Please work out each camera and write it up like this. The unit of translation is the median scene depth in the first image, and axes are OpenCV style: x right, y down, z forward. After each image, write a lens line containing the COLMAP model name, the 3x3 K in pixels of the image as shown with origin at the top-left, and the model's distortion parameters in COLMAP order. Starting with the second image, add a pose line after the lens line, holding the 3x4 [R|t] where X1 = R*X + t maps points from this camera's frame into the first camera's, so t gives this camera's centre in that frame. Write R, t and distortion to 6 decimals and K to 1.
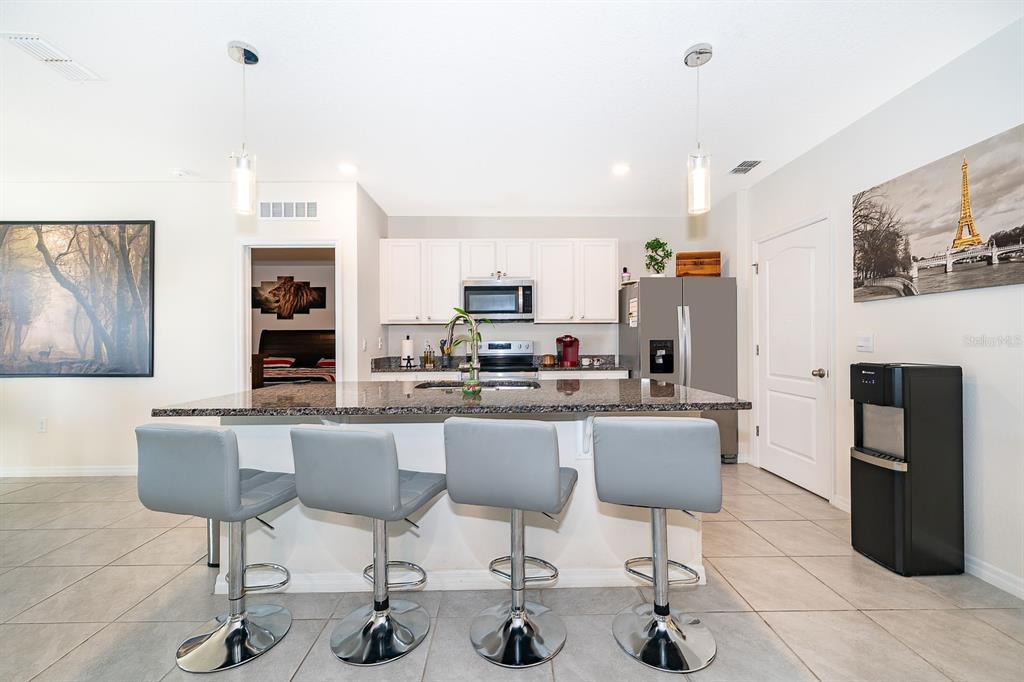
lens RADIAL K [[408.4, 0, 511.3], [0, 408.4, 341.7], [0, 0, 1]] dist [-0.009624, 0.000196]
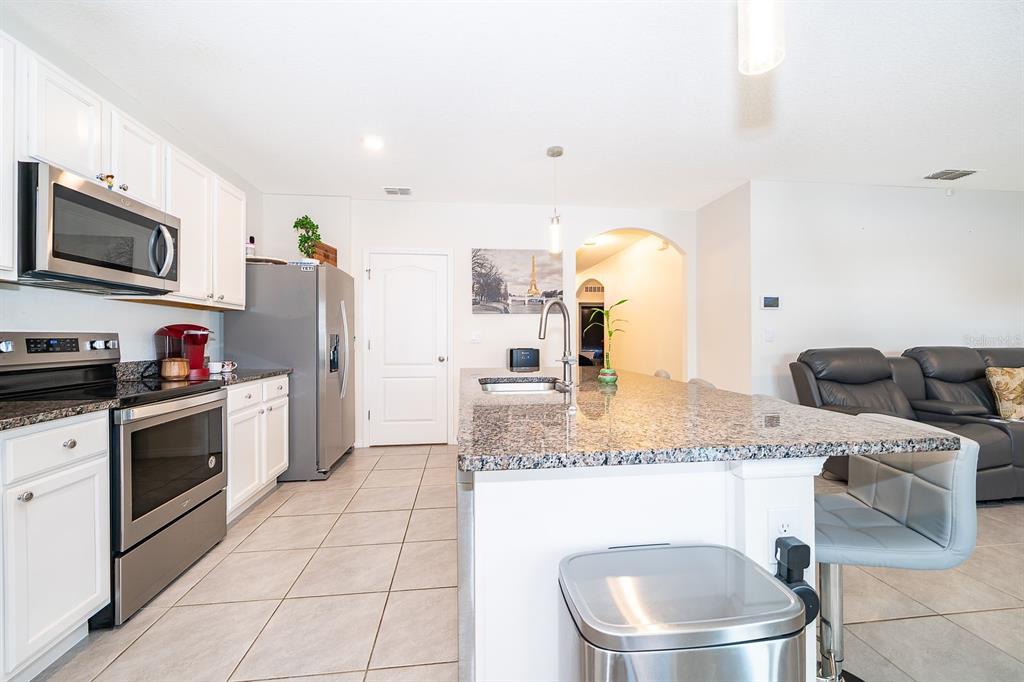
lens RADIAL K [[408.4, 0, 504.5], [0, 408.4, 336.8], [0, 0, 1]] dist [-0.009624, 0.000196]
pose [[-0.073813, 0.010540, 0.997216, -0.909296], [0.002655, 0.999943, -0.010372, 0.016392], [-0.997269, 0.001882, -0.073837, 1.112280]]
